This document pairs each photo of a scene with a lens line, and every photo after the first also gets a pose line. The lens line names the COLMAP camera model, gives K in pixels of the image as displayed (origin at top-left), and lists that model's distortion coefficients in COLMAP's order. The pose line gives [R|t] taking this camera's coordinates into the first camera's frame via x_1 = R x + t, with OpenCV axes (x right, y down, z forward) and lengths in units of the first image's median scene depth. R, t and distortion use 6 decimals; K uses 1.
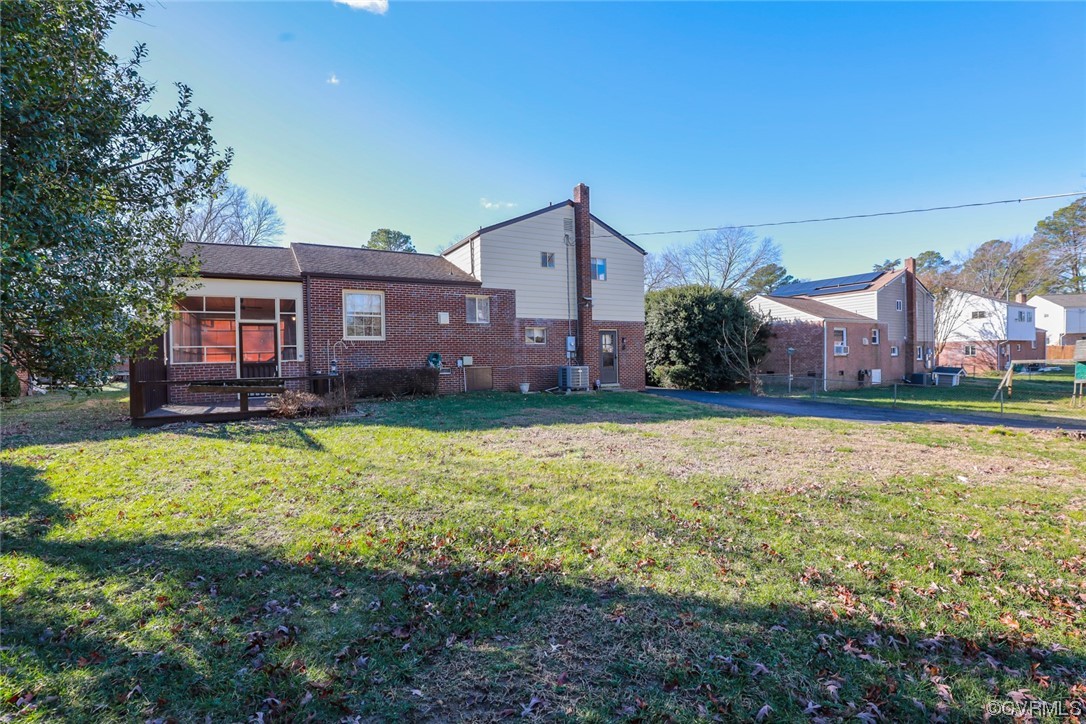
lens RADIAL K [[502.2, 0, 542.2], [0, 502.2, 363.7], [0, 0, 1]] dist [-0.023781, -0.000254]
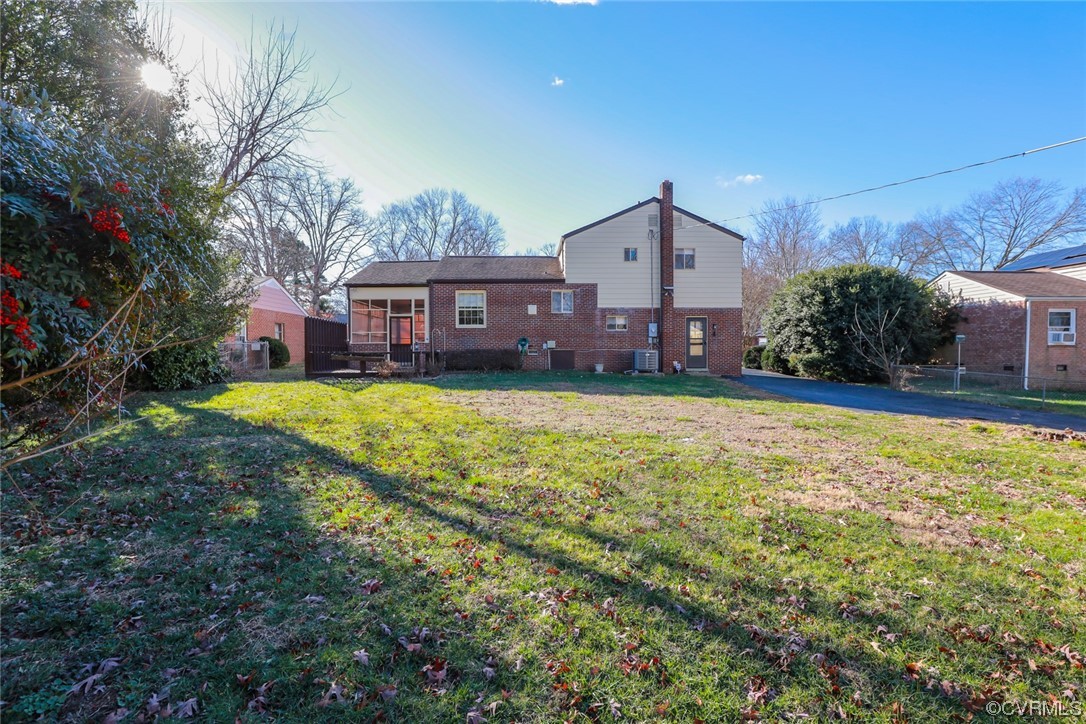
lens RADIAL K [[502.2, 0, 542.2], [0, 502.2, 363.7], [0, 0, 1]] dist [-0.023781, -0.000254]
pose [[0.880142, 0.026849, -0.473950, 0.370883], [-0.016331, 0.999521, 0.026294, 0.008762], [0.474429, -0.015403, 0.880159, -0.074707]]
